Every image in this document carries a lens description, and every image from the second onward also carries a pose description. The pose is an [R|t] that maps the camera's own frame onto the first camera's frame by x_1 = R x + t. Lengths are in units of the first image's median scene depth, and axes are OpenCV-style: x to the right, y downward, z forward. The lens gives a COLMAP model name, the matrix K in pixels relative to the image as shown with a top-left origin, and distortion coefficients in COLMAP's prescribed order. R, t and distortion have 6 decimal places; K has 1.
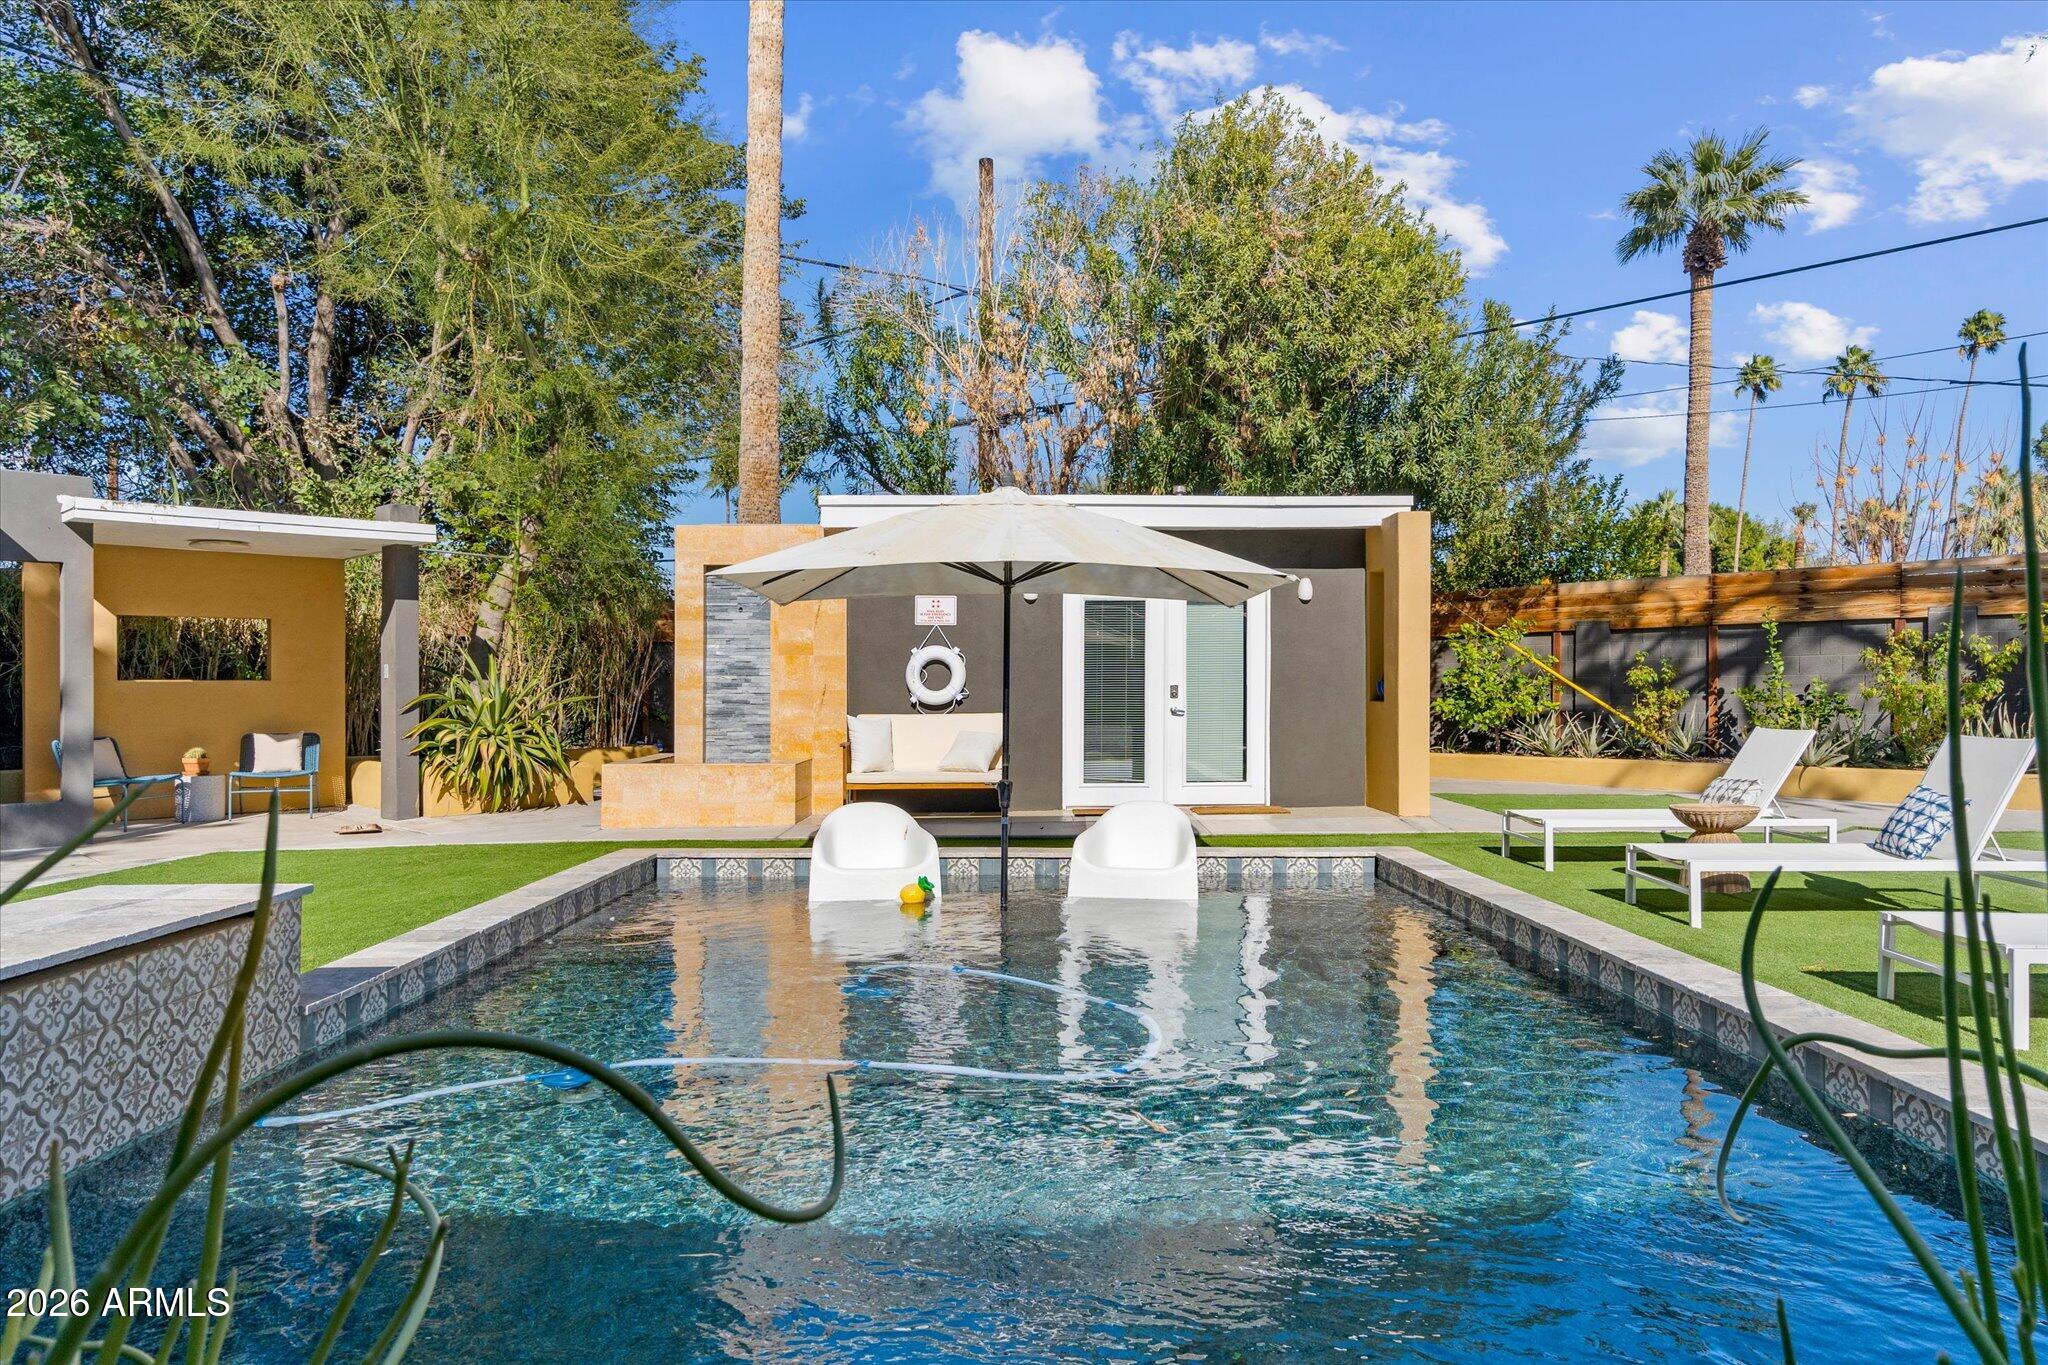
lens RADIAL K [[1298.5, 0, 1024.0], [0, 1298.5, 682.5], [0, 0, 1]] dist [0.032870, 0.000658]
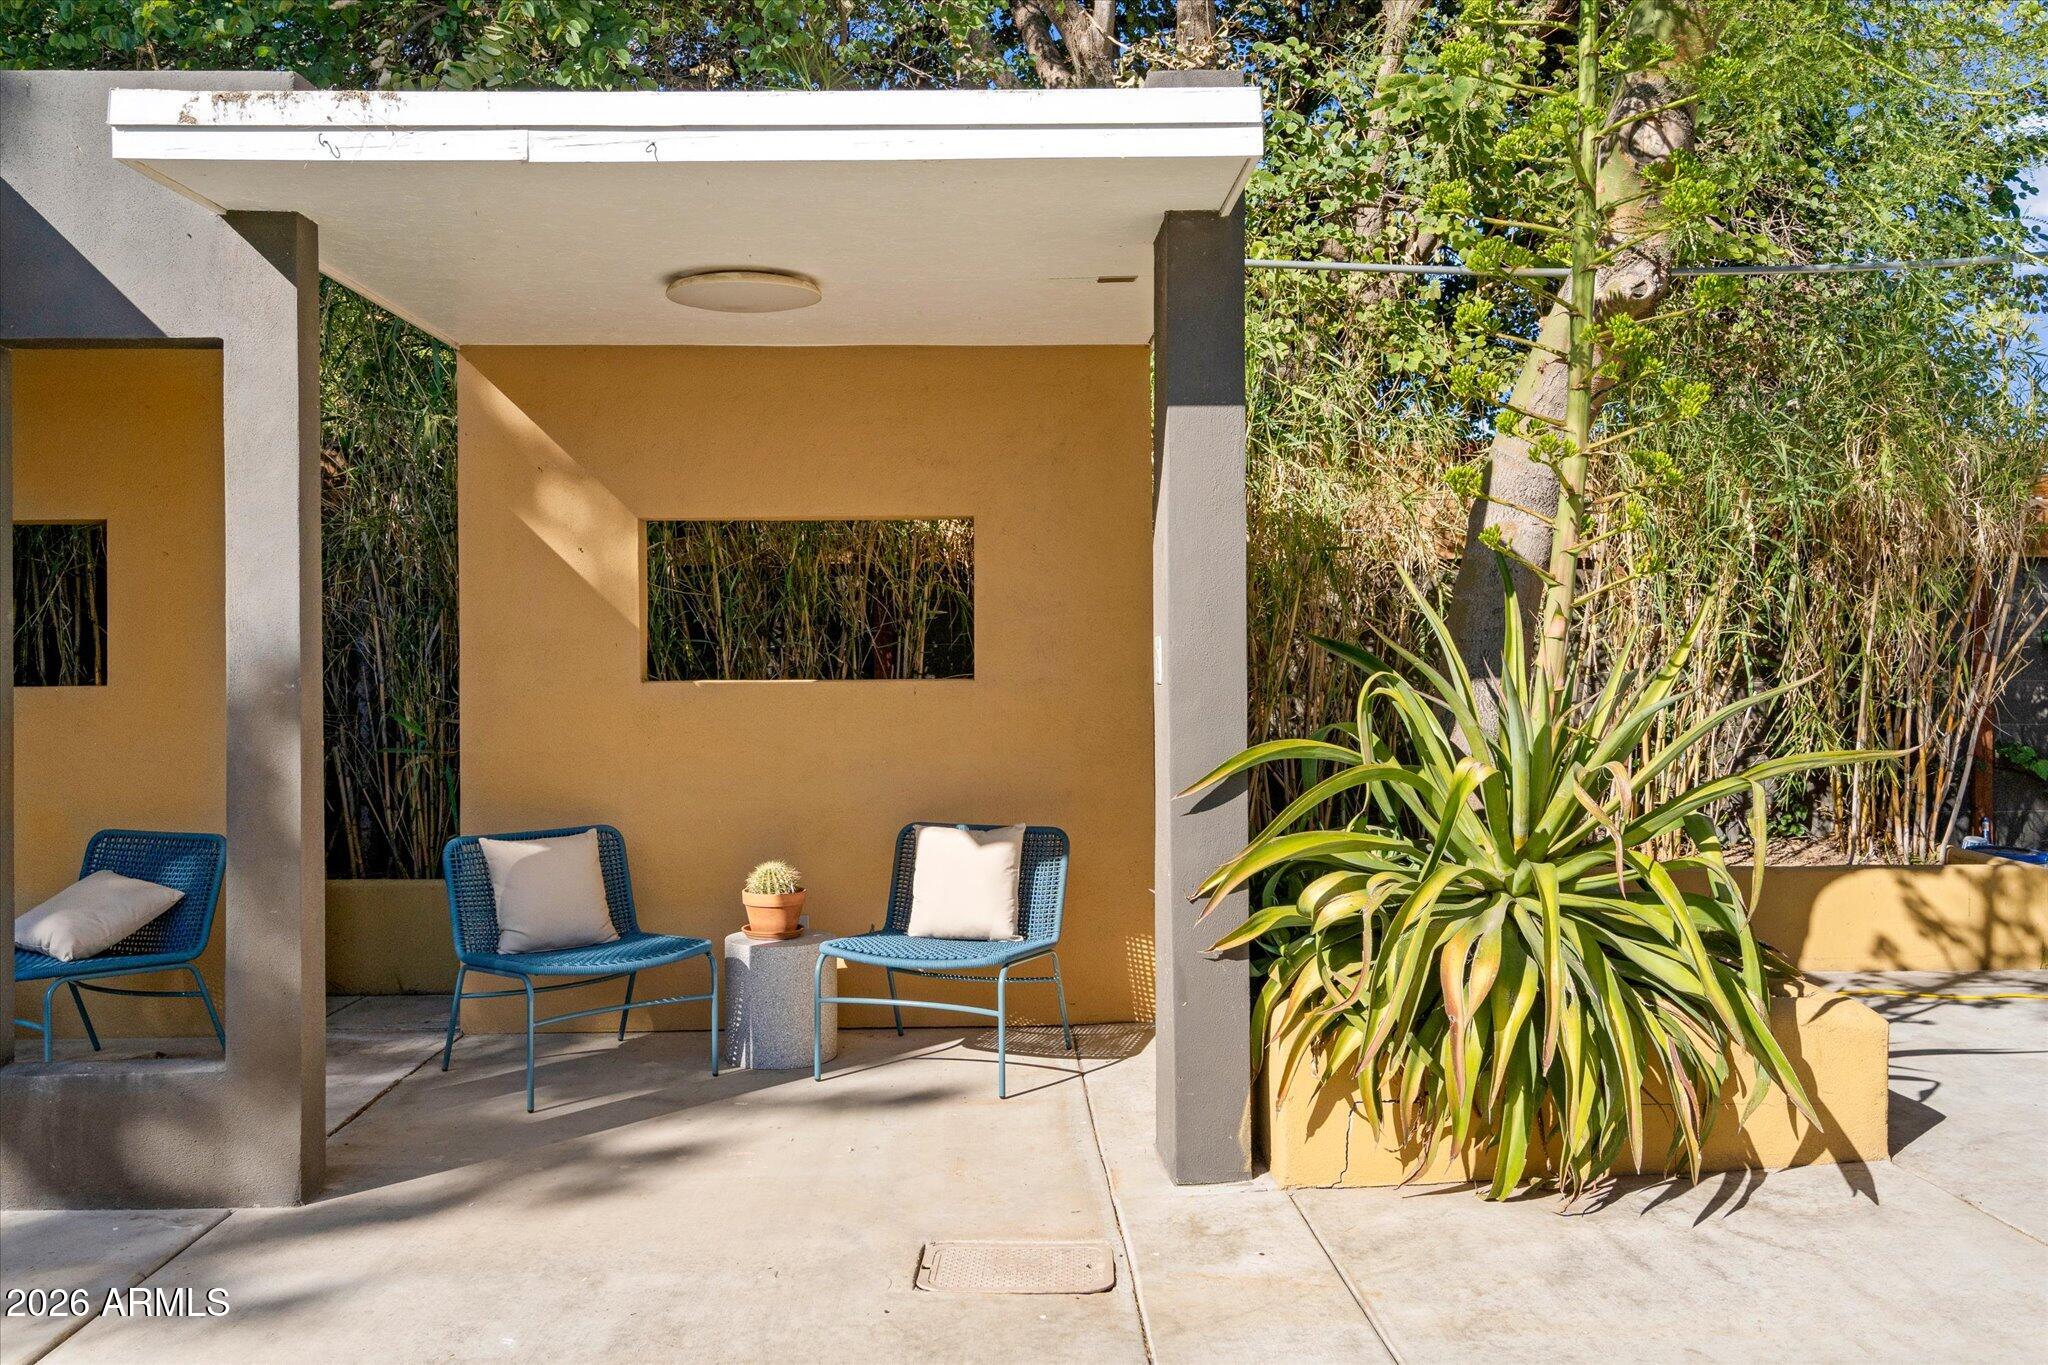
lens RADIAL K [[1739.3, 0, 1024.0], [0, 1739.3, 682.5], [0, 0, 1]] dist [0.057932, 0.002512]
pose [[0.747068, 0.007132, -0.664710, -0.243520], [0.009256, 0.999734, 0.021129, -0.011669], [0.664684, -0.021938, 0.746803, 0.672300]]
